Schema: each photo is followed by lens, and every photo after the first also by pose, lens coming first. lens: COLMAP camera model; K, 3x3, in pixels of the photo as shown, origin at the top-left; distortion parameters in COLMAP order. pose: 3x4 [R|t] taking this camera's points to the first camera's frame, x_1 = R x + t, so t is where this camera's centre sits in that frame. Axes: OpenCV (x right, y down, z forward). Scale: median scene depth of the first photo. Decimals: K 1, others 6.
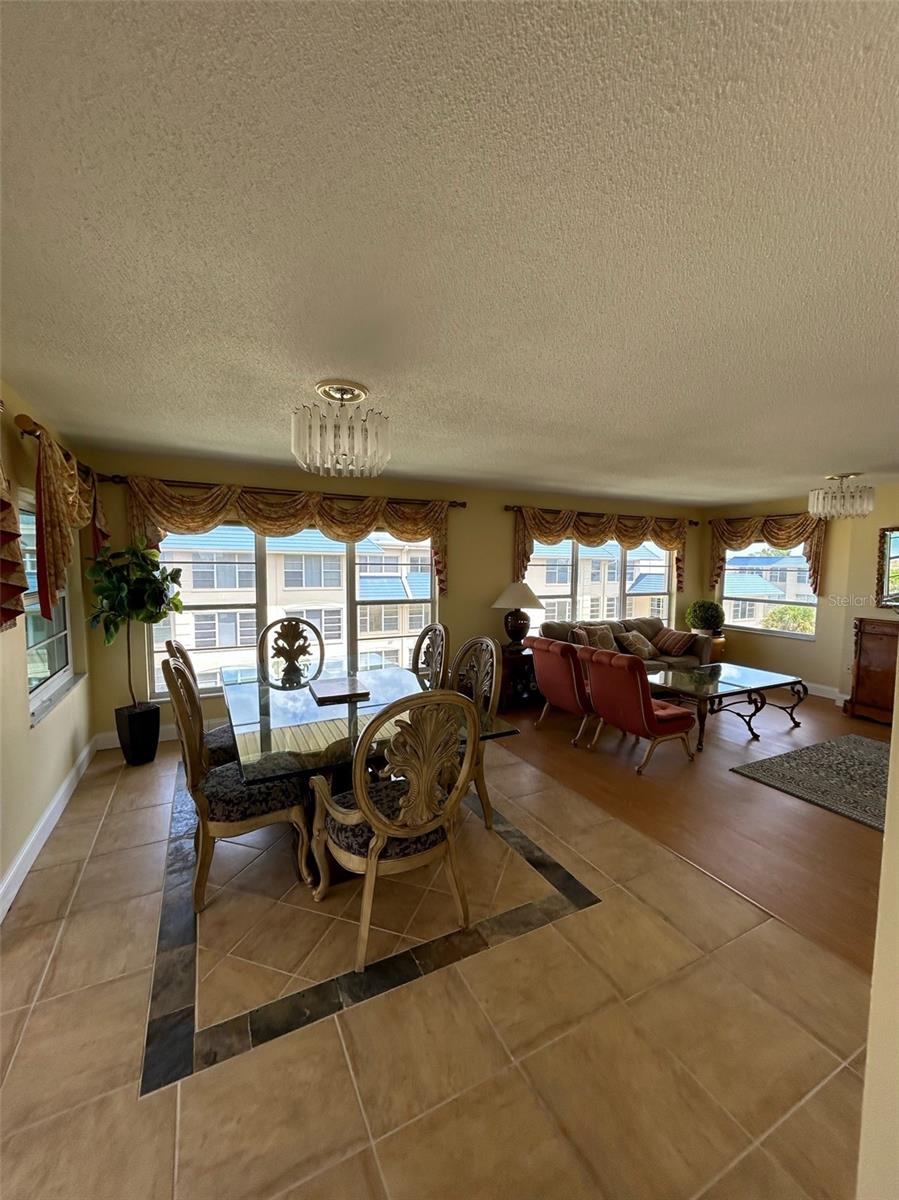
lens RADIAL K [[485.1, 0, 449.5], [0, 485.1, 600.0], [0, 0, 1]] dist [-0.000609, 0.000822]
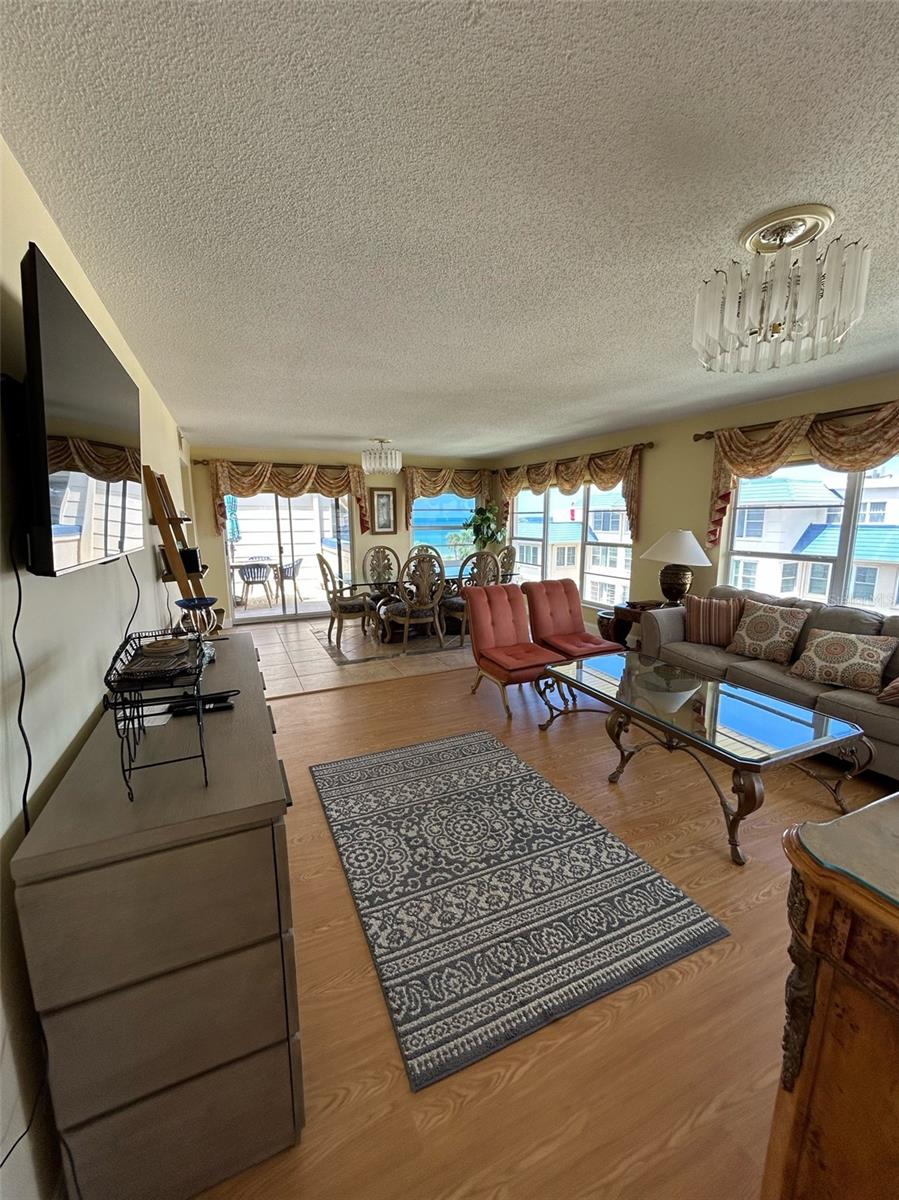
lens RADIAL K [[485.1, 0, 449.5], [0, 485.1, 600.0], [0, 0, 1]] dist [-0.000609, 0.000822]
pose [[-0.056263, 0.157160, -0.985969, 1.397263], [-0.068070, 0.984632, 0.160832, -0.036141], [0.996093, 0.076164, -0.044700, 0.915700]]
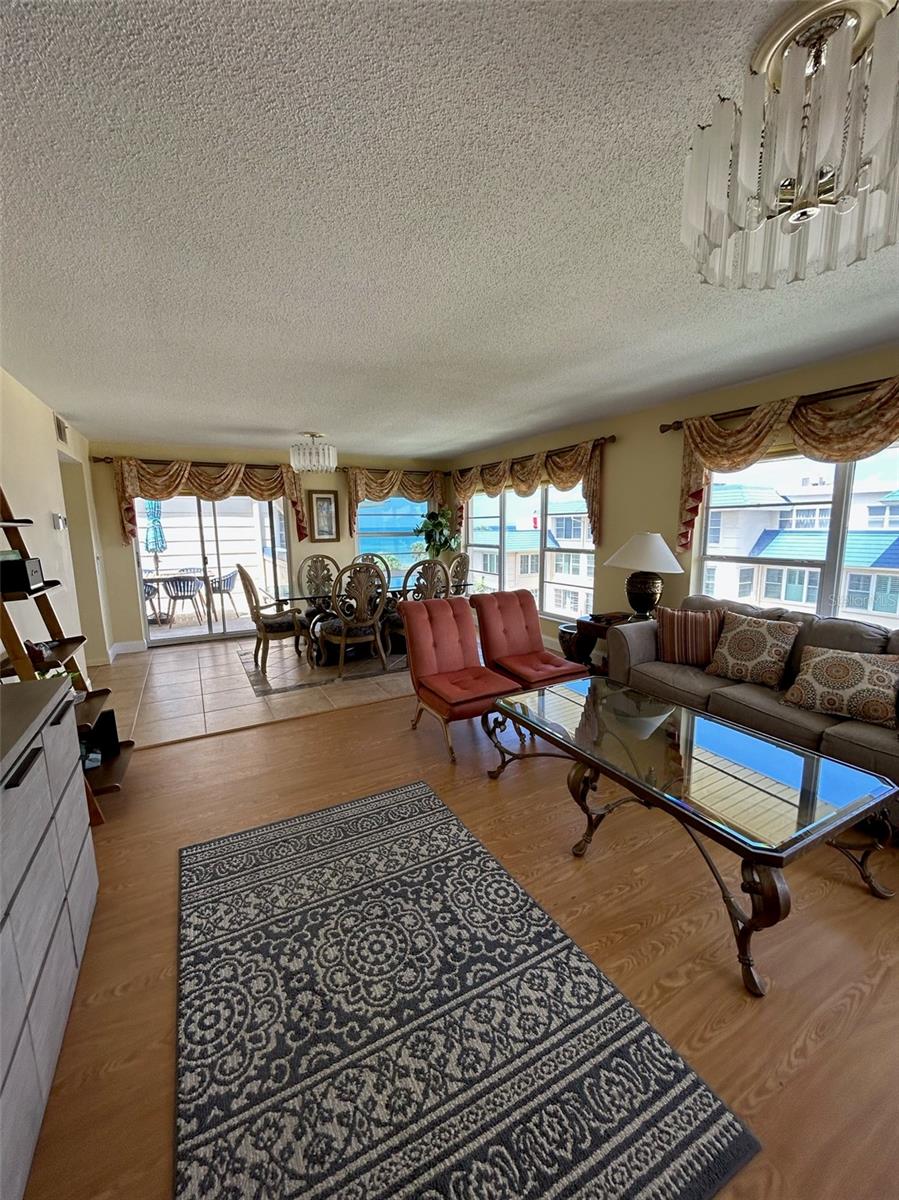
lens RADIAL K [[485.1, 0, 449.5], [0, 485.1, 600.0], [0, 0, 1]] dist [-0.000609, 0.000822]
pose [[0.013892, 0.139028, -0.990191, 1.225337], [-0.061377, 0.988538, 0.137935, -0.027056], [0.998018, 0.058859, 0.022266, 0.967979]]
